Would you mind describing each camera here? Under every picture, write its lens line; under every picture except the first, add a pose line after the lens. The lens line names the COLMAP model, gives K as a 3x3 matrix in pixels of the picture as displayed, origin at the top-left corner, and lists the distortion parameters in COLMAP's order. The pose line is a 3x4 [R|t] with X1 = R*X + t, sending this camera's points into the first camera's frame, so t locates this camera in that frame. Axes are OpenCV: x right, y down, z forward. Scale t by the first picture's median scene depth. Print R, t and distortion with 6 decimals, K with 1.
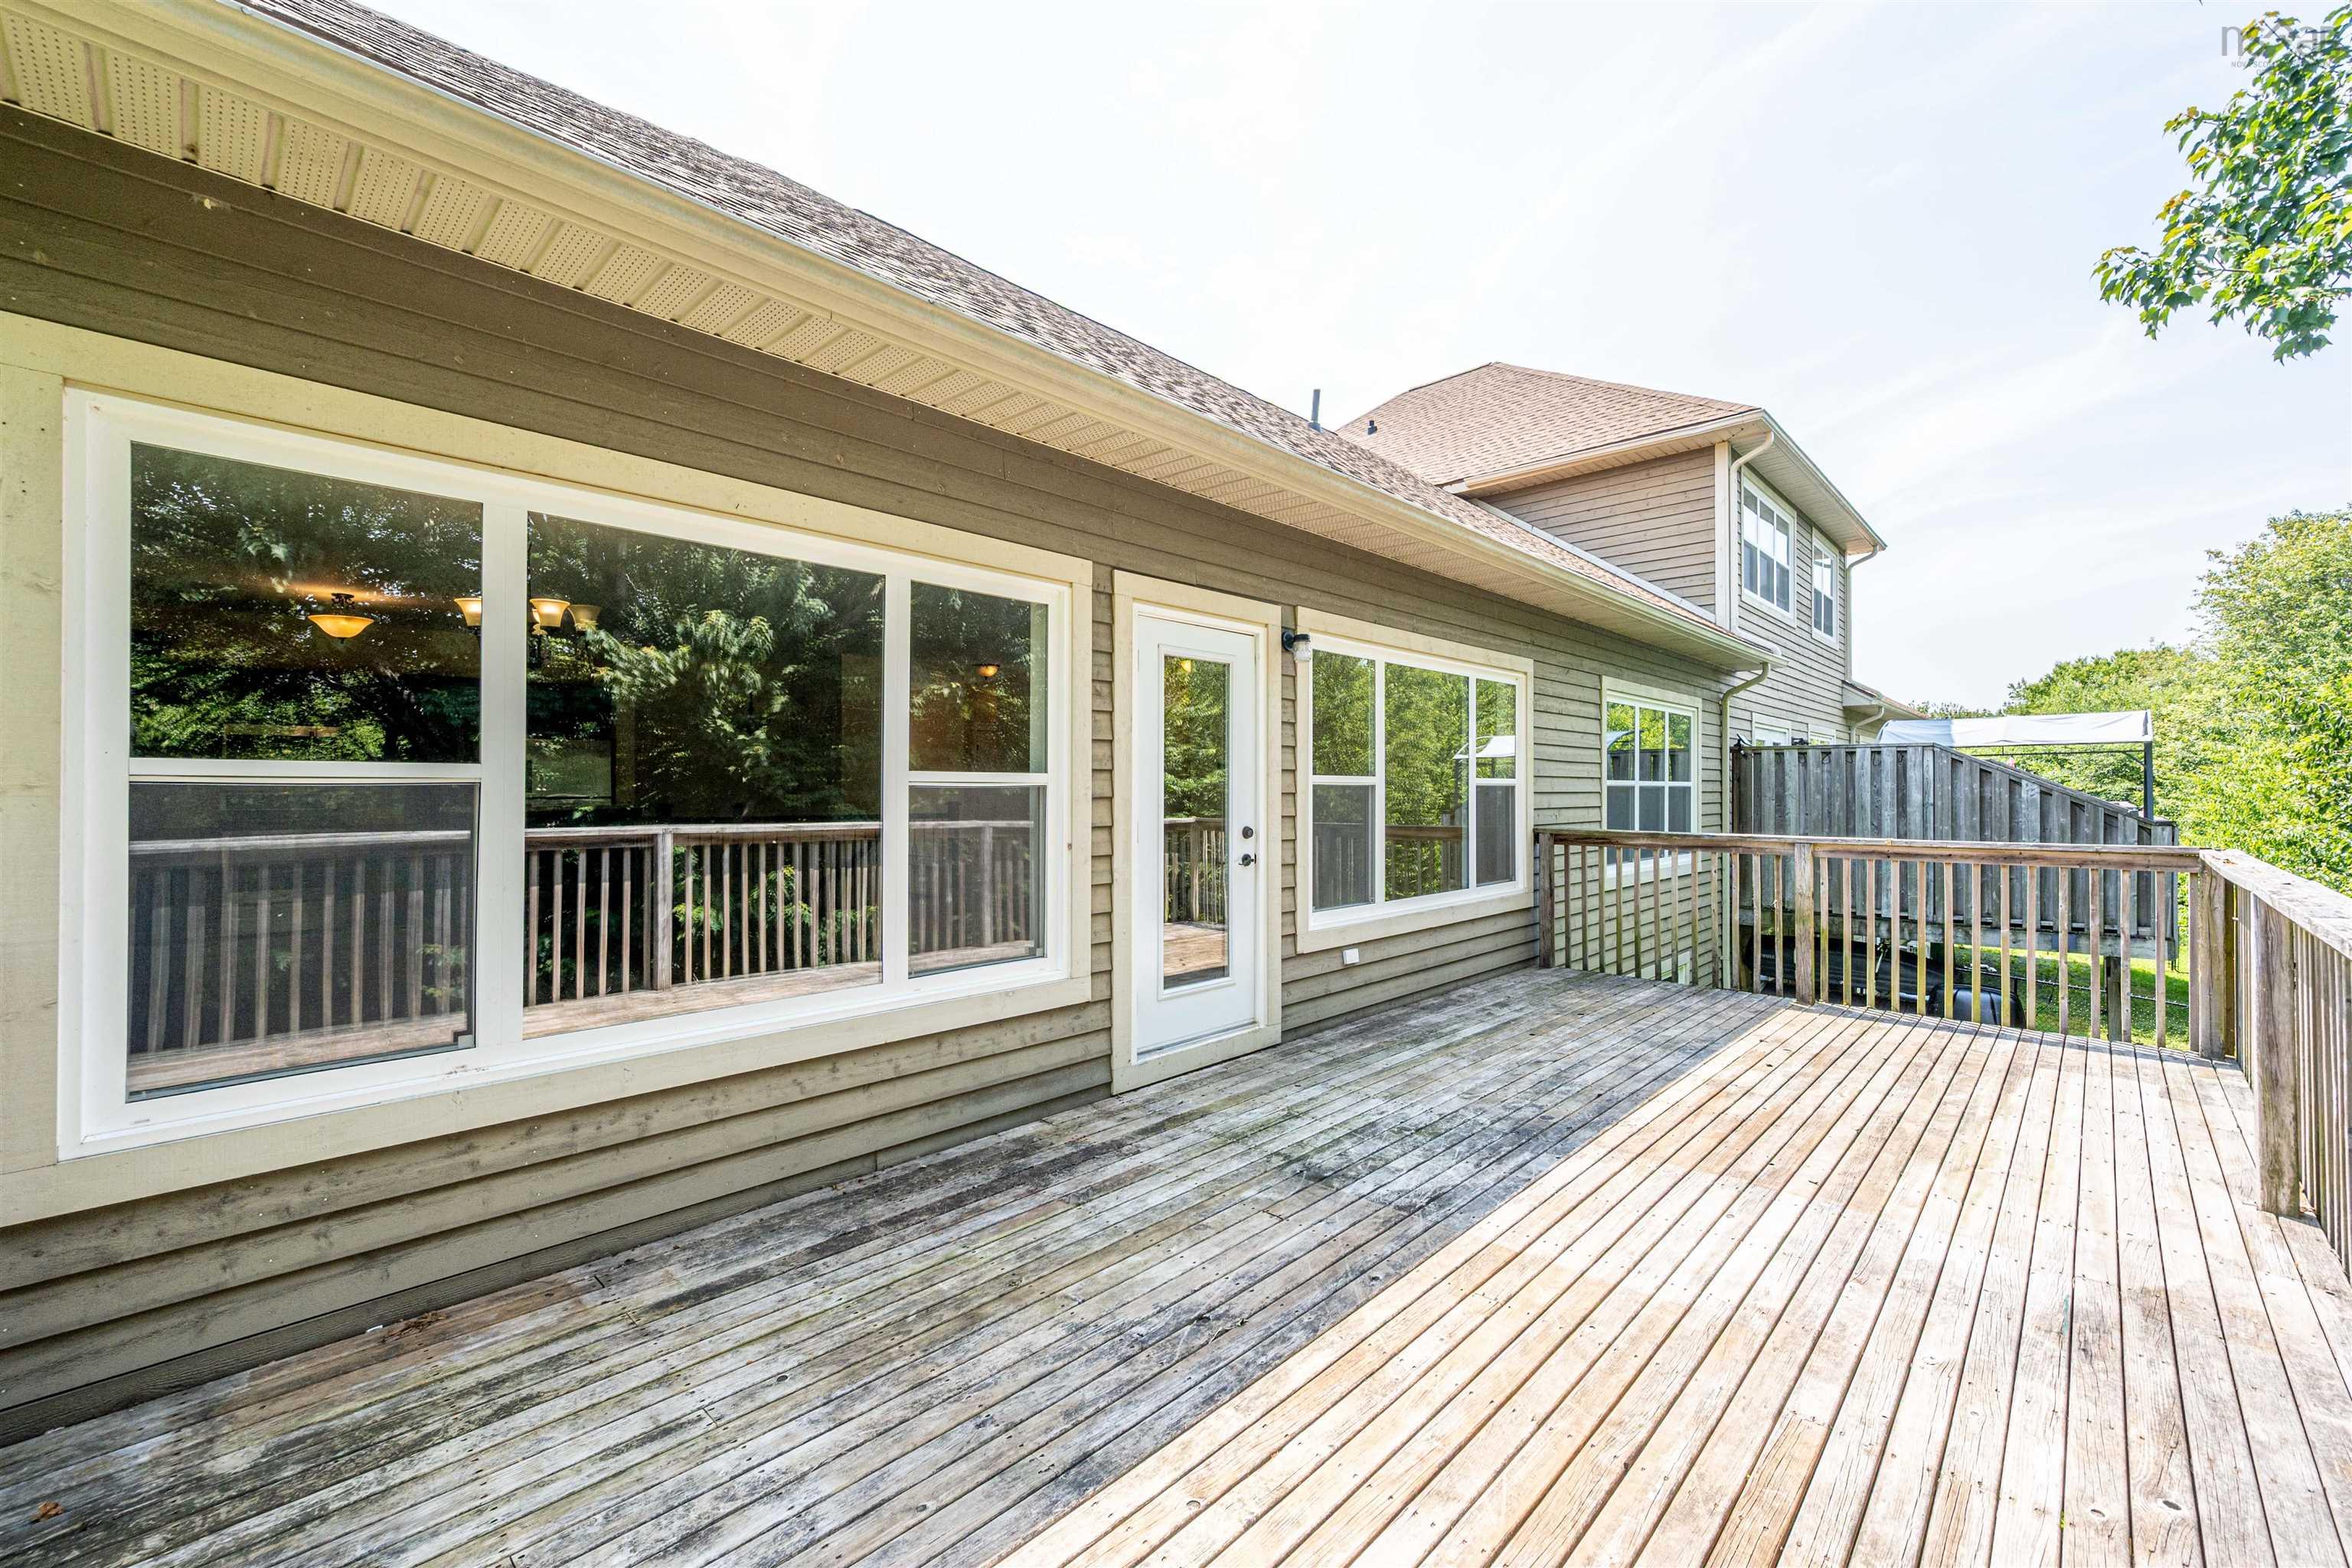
lens RADIAL K [[958.8, 0, 1176.0], [0, 958.8, 784.0], [0, 0, 1]] dist [0.000955, 0.000153]
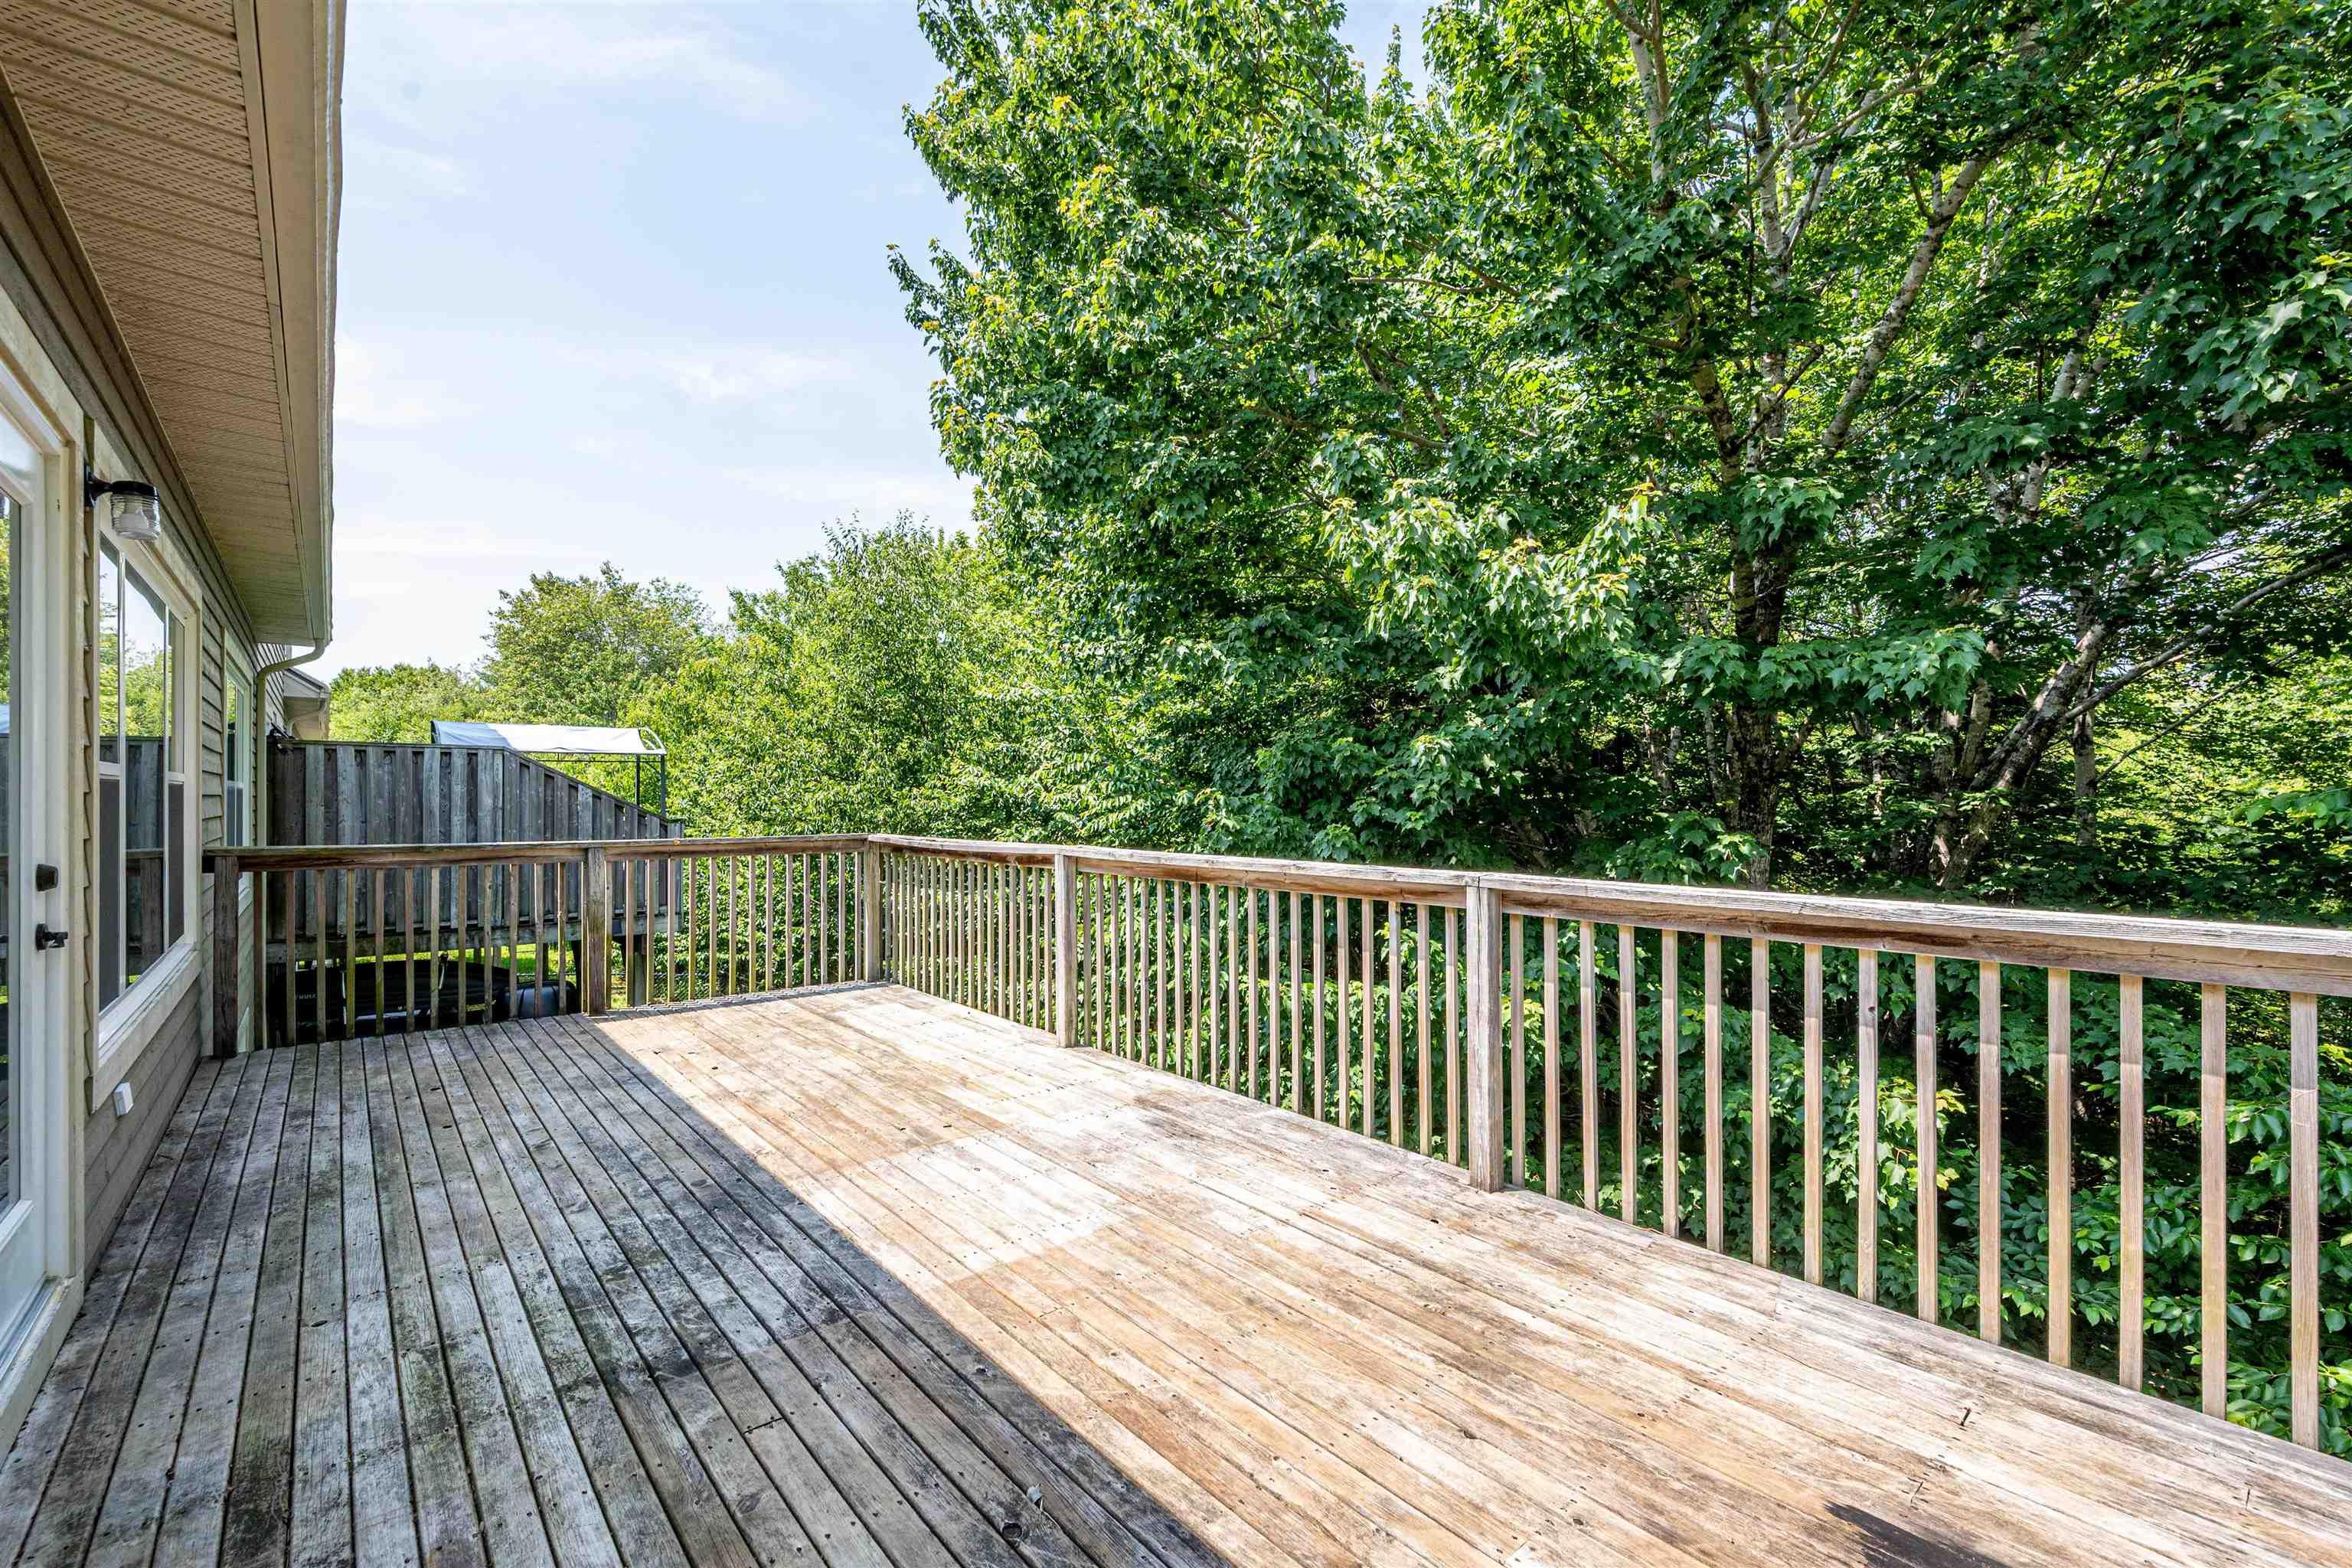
lens RADIAL K [[1010.7, 0, 1158.6], [0, 1010.7, 795.3], [0, 0, 1]] dist [-0.000899, 0.000569]
pose [[0.113317, -0.000392, 0.993559, -0.450468], [-0.004533, 0.999989, 0.000911, 0.009713], [-0.993549, -0.004607, 0.113314, 0.522104]]
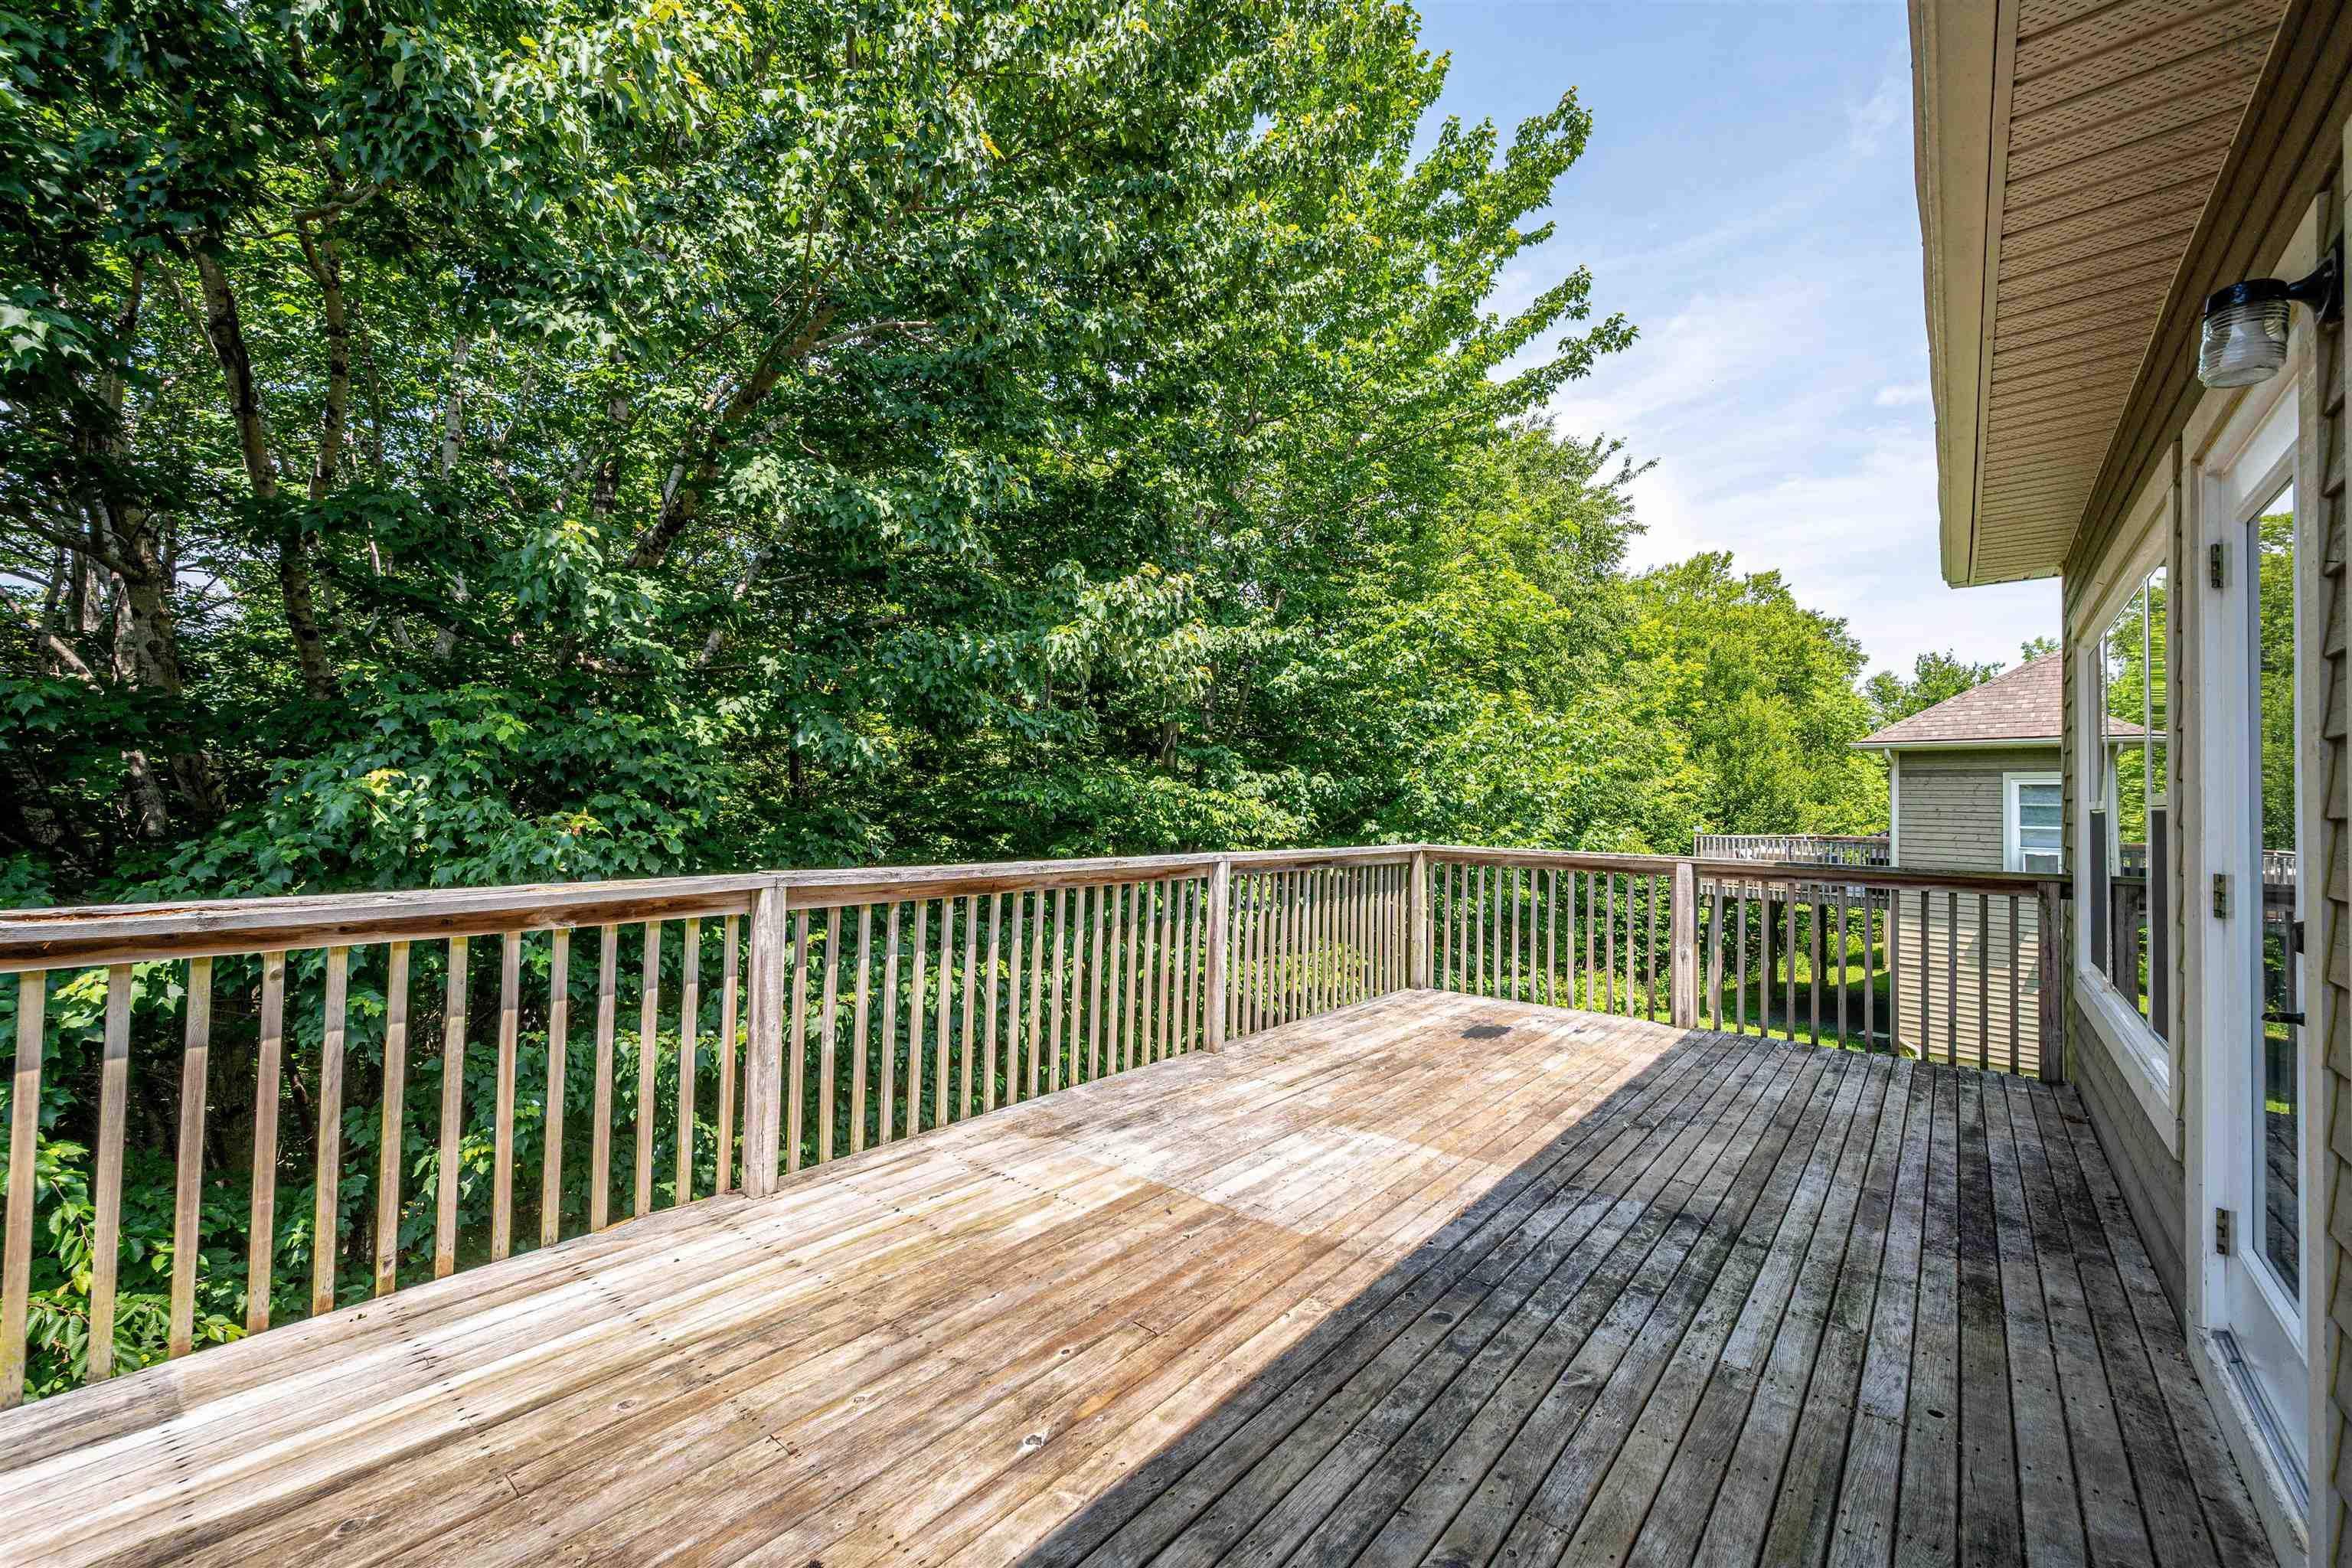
lens RADIAL K [[958.8, 0, 1176.0], [0, 958.8, 784.0], [0, 0, 1]] dist [0.000955, 0.000153]
pose [[-0.996417, -0.022140, -0.081627, 0.638296], [-0.020055, 0.999454, -0.026272, 0.018646], [0.082164, -0.024541, -0.996317, 1.670008]]
